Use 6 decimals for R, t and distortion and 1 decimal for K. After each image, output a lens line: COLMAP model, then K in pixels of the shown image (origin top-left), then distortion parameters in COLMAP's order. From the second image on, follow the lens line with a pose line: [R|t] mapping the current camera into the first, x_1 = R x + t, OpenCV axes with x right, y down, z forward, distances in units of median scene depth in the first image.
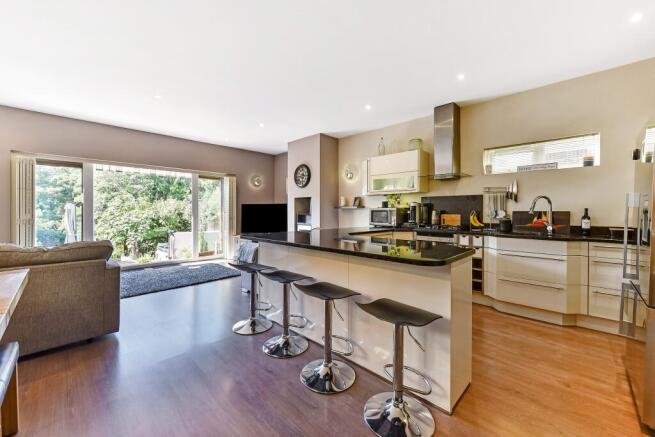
lens RADIAL K [[265.0, 0, 327.4], [0, 265.0, 212.9], [0, 0, 1]] dist [-0.000982, -0.000251]
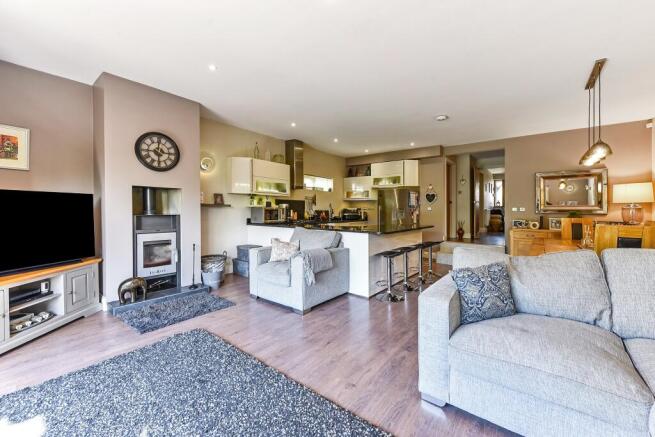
lens RADIAL K [[265.0, 0, 331.8], [0, 265.0, 213.3], [0, 0, 1]] dist [-0.000982, -0.000251]
pose [[-0.104687, -0.007679, 0.994476, -0.752858], [0.008912, 0.999923, 0.008659, -0.000785], [-0.994465, 0.009769, -0.104610, 0.686648]]
